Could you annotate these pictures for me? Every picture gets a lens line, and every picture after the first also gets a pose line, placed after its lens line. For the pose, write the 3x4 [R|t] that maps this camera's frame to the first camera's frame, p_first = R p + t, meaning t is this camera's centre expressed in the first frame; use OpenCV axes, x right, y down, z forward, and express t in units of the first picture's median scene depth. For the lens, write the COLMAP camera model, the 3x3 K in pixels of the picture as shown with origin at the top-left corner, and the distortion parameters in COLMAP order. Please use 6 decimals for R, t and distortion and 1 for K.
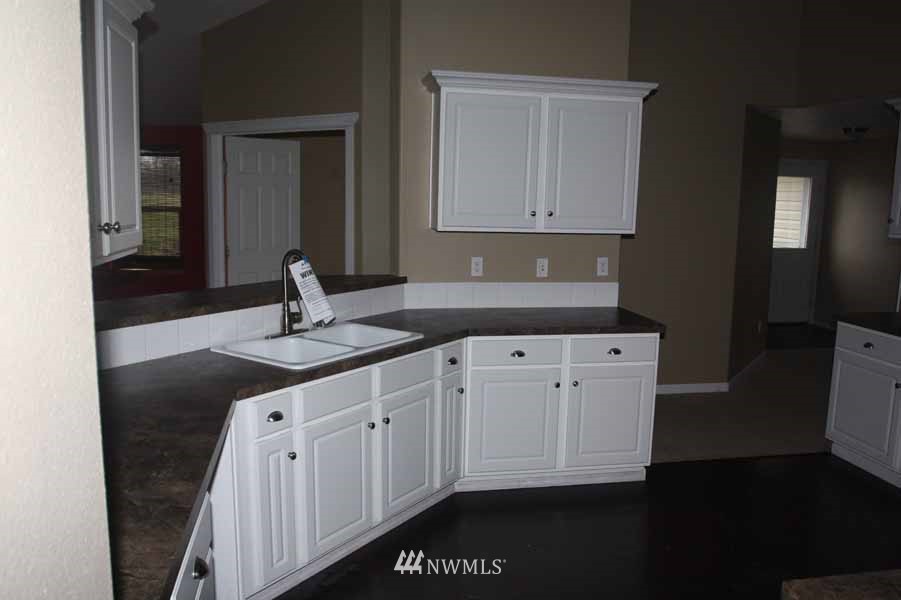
lens RADIAL K [[714.9, 0, 450.5], [0, 714.9, 300.0], [0, 0, 1]] dist [-0.098996, 0.071331]
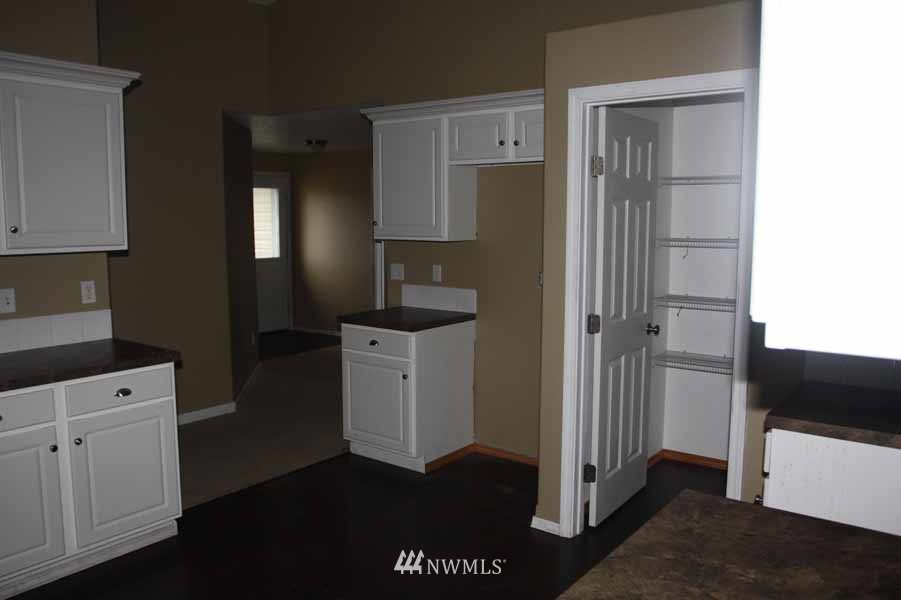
lens RADIAL K [[714.9, 0, 450.5], [0, 714.9, 300.0], [0, 0, 1]] dist [-0.098996, 0.071331]
pose [[0.737036, -0.098675, 0.668612, -0.019694], [0.115650, 0.993107, 0.019080, -0.005133], [-0.665886, 0.063262, 0.743367, 0.122927]]
